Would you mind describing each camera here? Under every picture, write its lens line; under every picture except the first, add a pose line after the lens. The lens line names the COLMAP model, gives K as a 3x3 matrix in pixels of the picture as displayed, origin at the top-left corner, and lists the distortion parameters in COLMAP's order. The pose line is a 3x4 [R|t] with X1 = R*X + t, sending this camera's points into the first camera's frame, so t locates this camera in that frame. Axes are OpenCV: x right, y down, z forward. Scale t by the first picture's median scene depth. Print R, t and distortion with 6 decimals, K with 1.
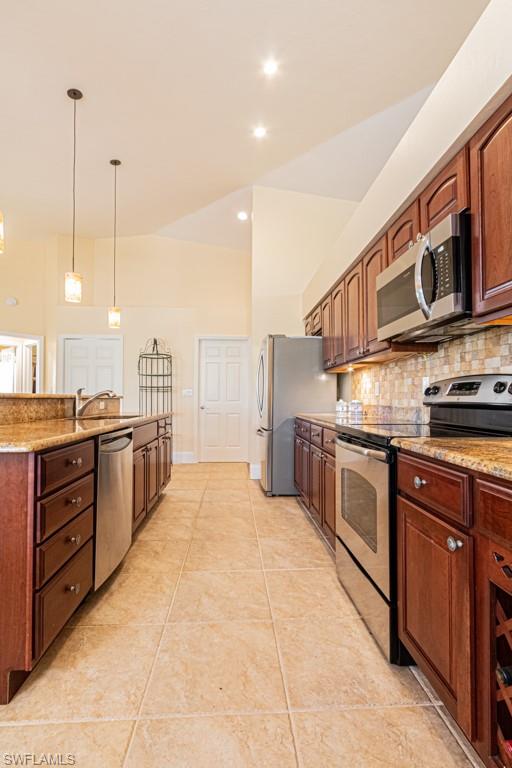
lens RADIAL K [[361.4, 0, 251.8], [0, 361.4, 392.3], [0, 0, 1]] dist [0.000038, -0.000303]
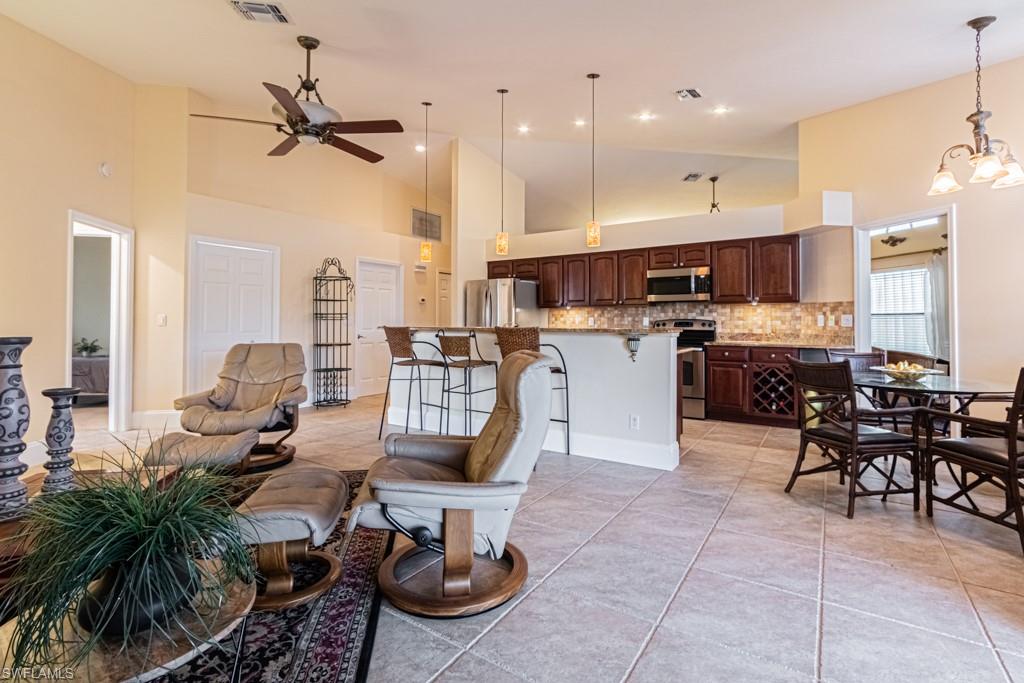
lens RADIAL K [[476.3, 0, 506.6], [0, 476.3, 316.8], [0, 0, 1]] dist [-0.000121, -0.000683]
pose [[0.611547, 0.007252, 0.791175, -2.286248], [-0.014194, 0.999898, 0.001807, -0.041349], [-0.791081, -0.012335, 0.611588, -0.054357]]
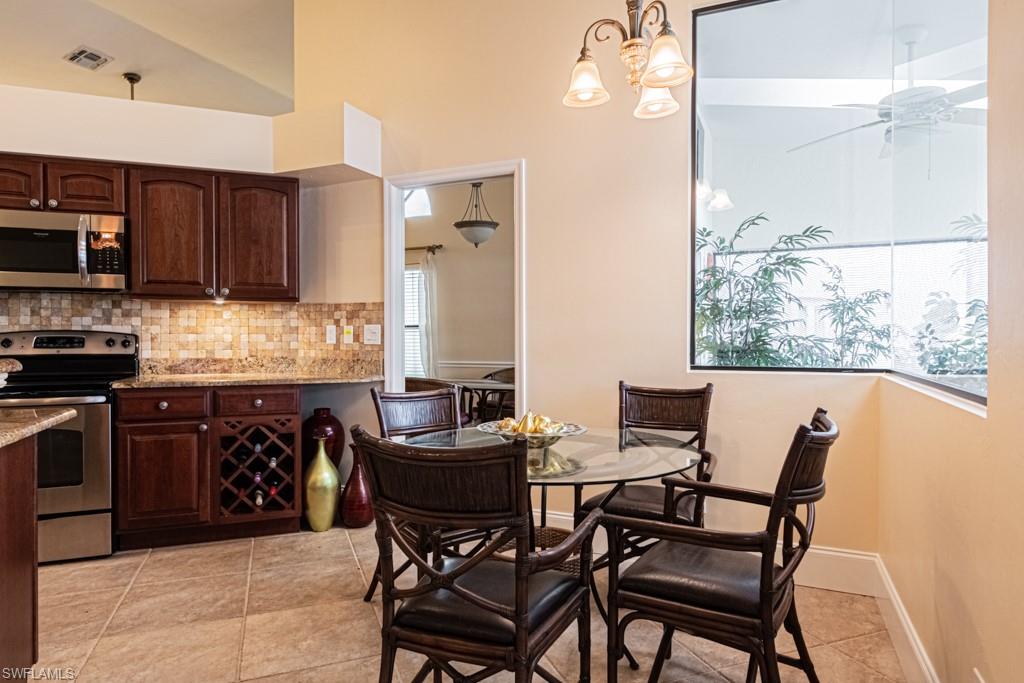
lens RADIAL K [[611.7, 0, 512.0], [0, 611.7, 341.5], [0, 0, 1]] dist [0.005442, 0.001154]
pose [[-0.302289, -0.008382, 0.953180, -1.348360], [-0.017094, 0.999848, 0.003372, -0.034468], [-0.953063, -0.015275, -0.302386, 0.186992]]
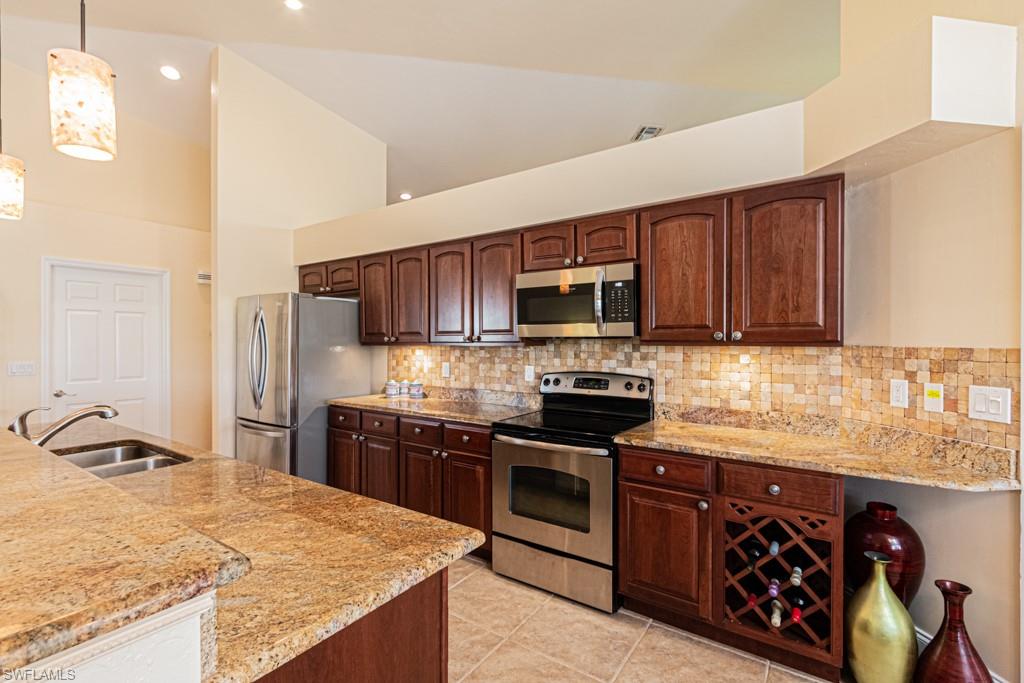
lens RADIAL K [[466.0, 0, 499.8], [0, 466.0, 344.1], [0, 0, 1]] dist [0.002667, -0.000364]
pose [[0.628121, -0.008314, 0.778071, -0.704615], [-0.012034, 0.999720, 0.020398, -0.141554], [-0.778022, -0.022176, 0.627845, 0.186709]]
